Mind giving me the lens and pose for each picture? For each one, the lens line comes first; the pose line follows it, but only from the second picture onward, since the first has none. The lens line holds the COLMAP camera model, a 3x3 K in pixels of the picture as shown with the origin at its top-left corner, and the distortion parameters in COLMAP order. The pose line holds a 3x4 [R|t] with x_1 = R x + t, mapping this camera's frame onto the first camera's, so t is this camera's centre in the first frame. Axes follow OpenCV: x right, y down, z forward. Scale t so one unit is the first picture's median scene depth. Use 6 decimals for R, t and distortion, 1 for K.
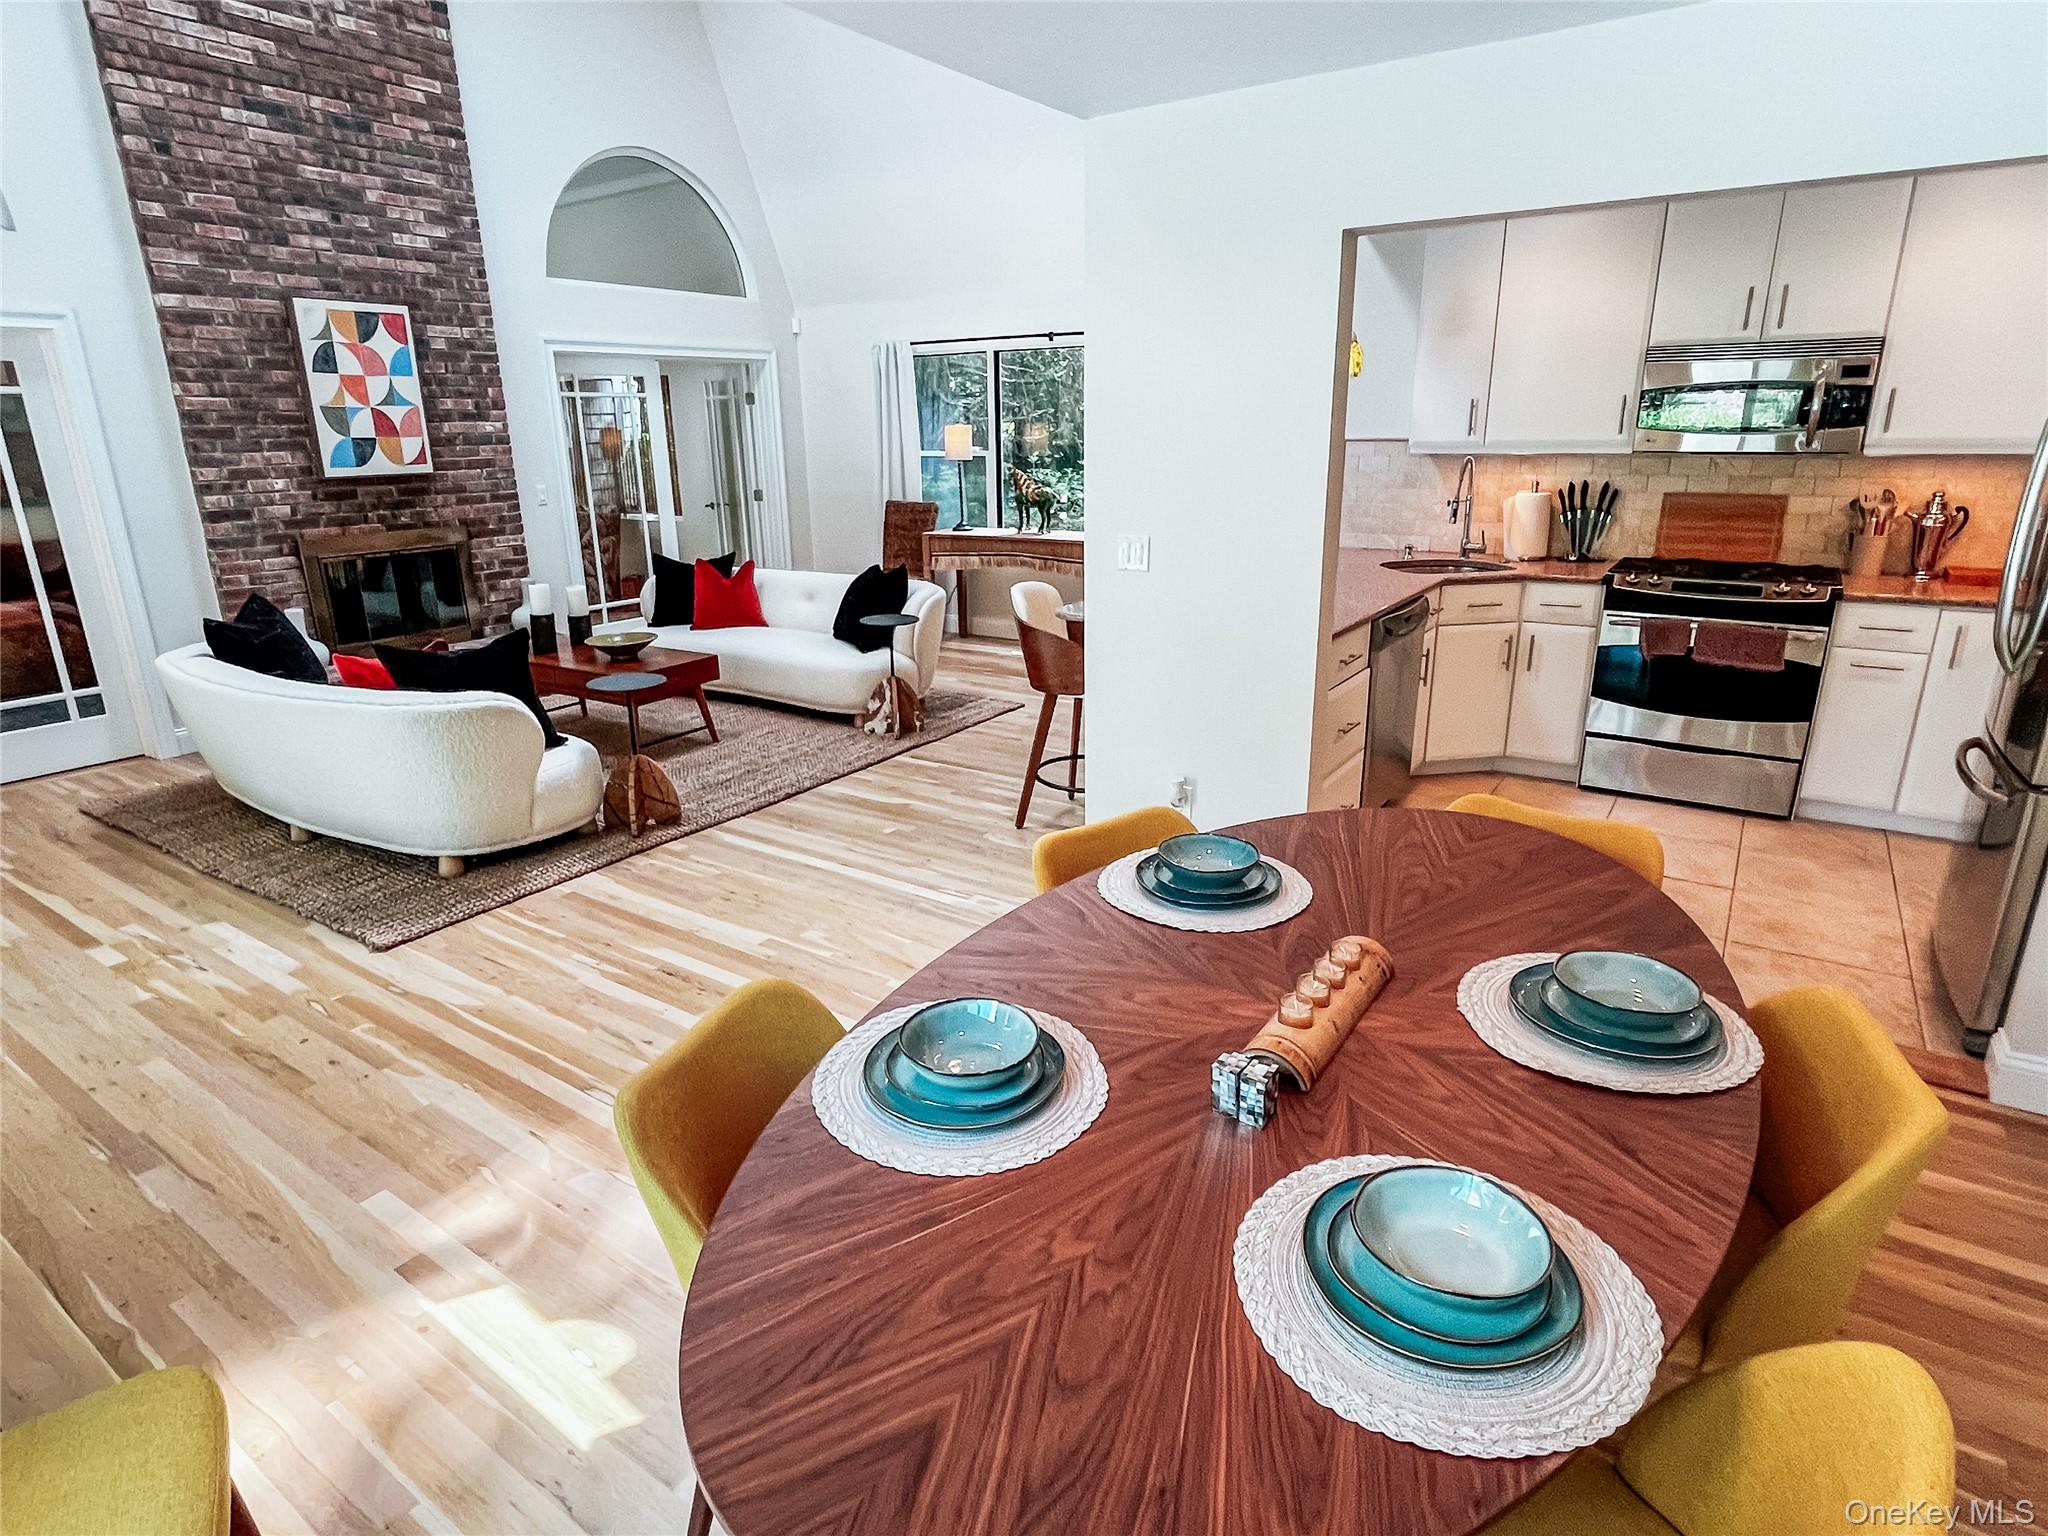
lens RADIAL K [[1097.0, 0, 1033.9], [0, 1097.0, 757.2], [0, 0, 1]] dist [0.001430, -0.000742]
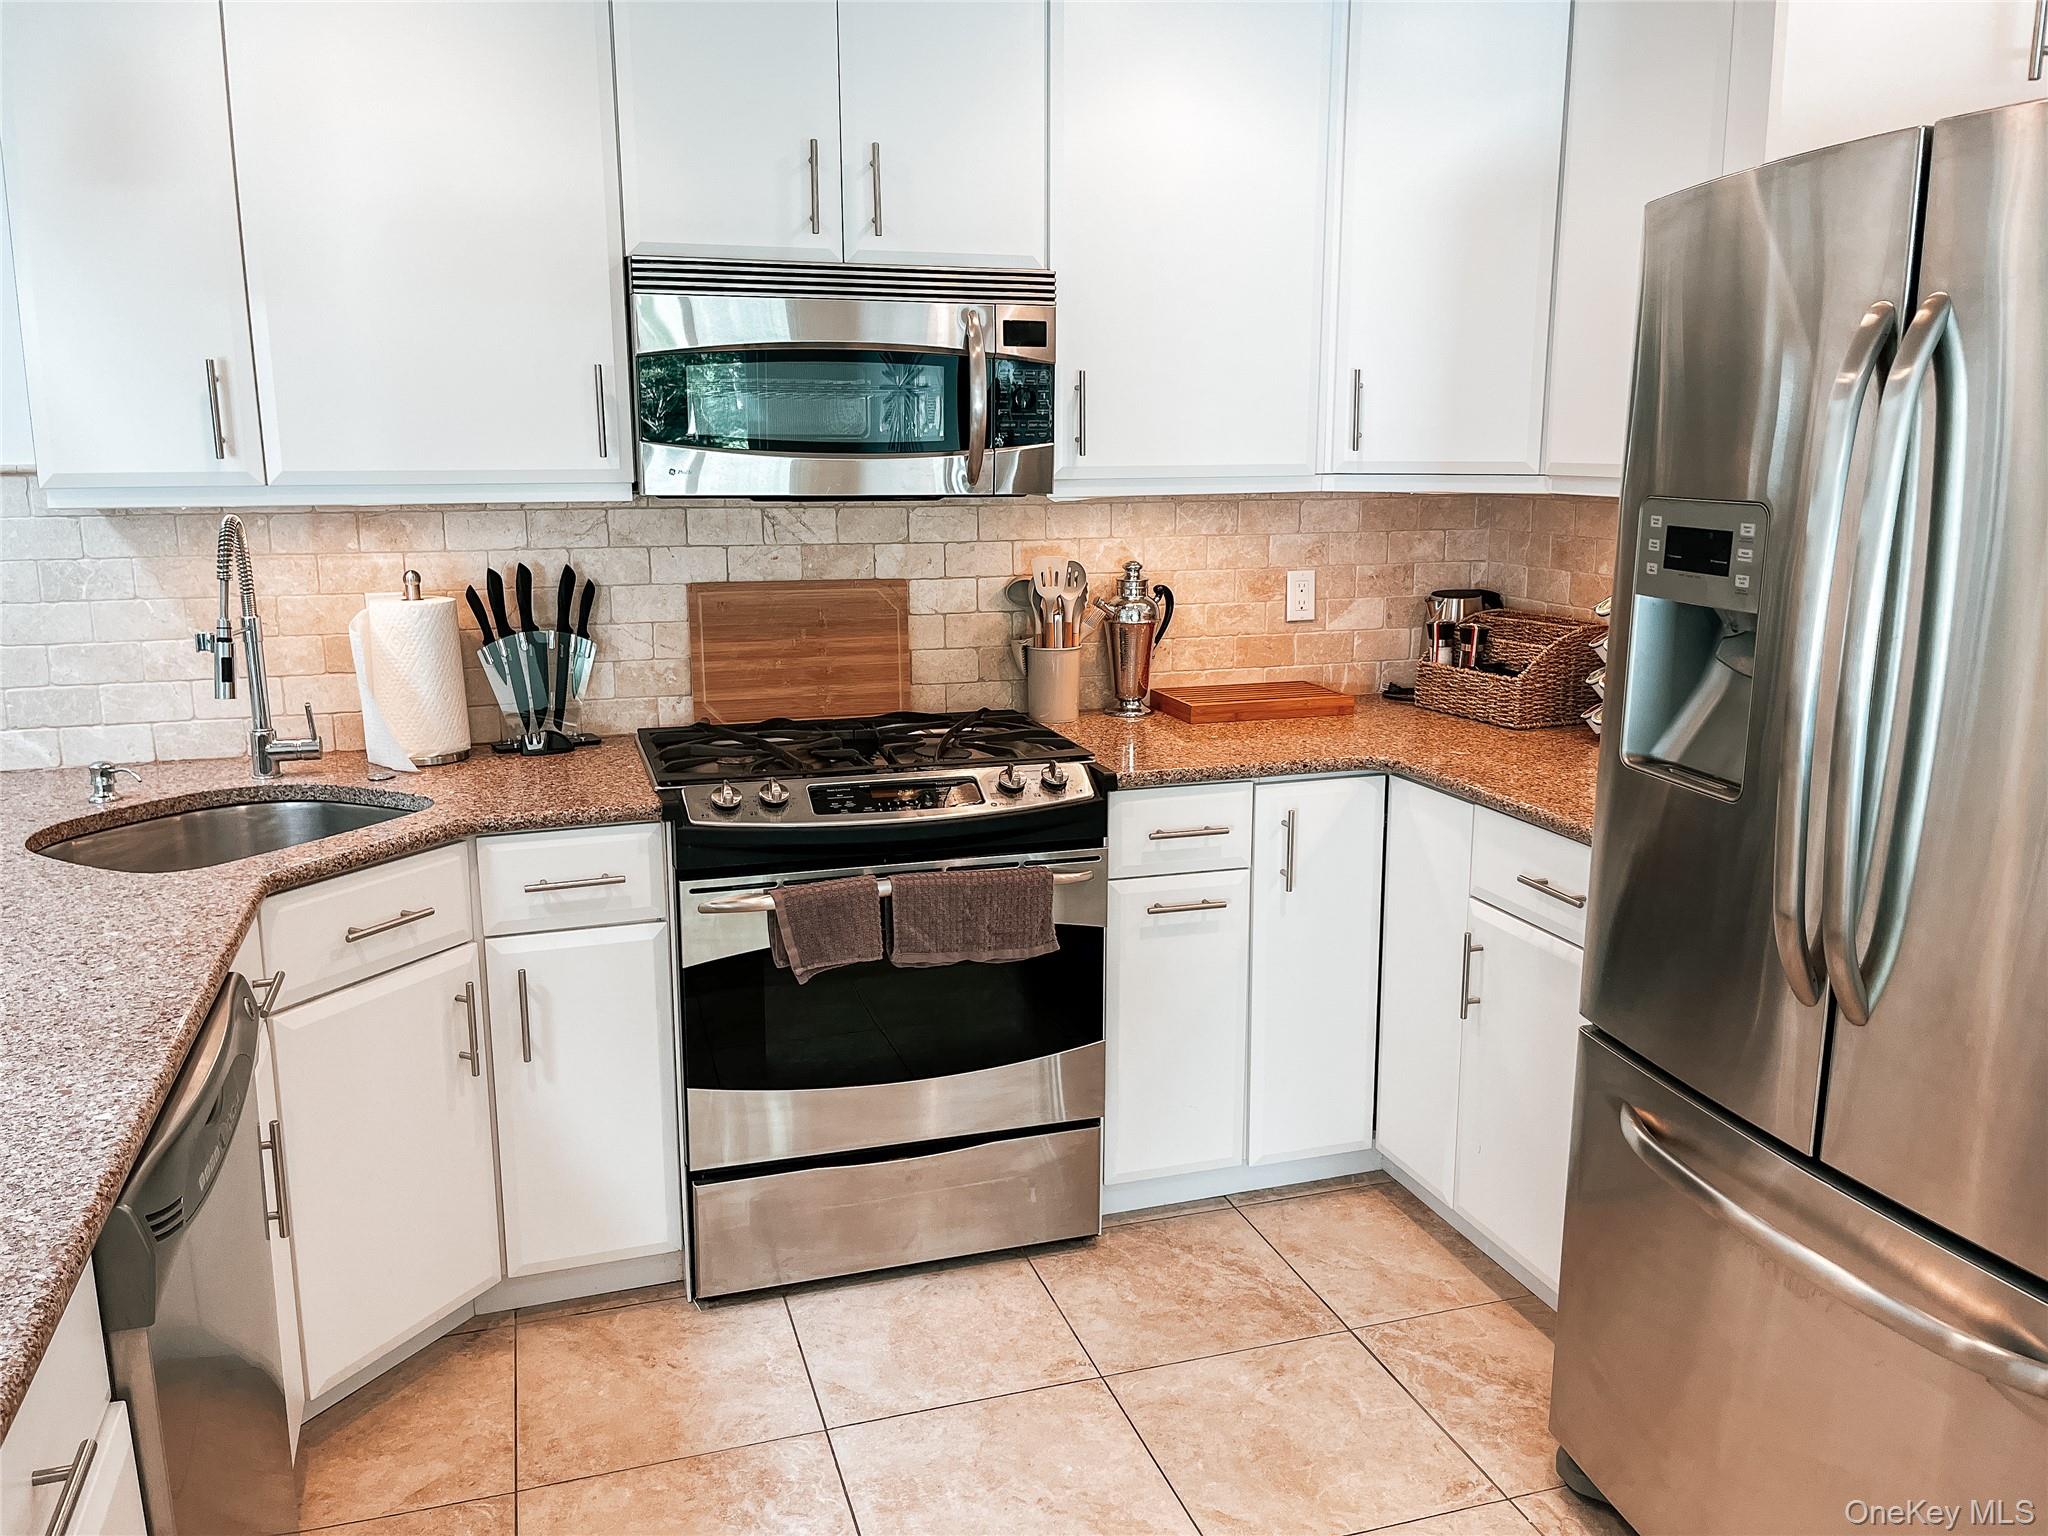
lens RADIAL K [[1564.5, 0, 1023.4], [0, 1564.5, 752.9], [0, 0, 1]] dist [-0.009941, 0.005137]
pose [[0.614152, -0.137977, 0.777032, 0.152416], [0.220335, 0.975424, -0.000944, -0.147262], [-0.757806, 0.171787, 0.629460, 0.519181]]
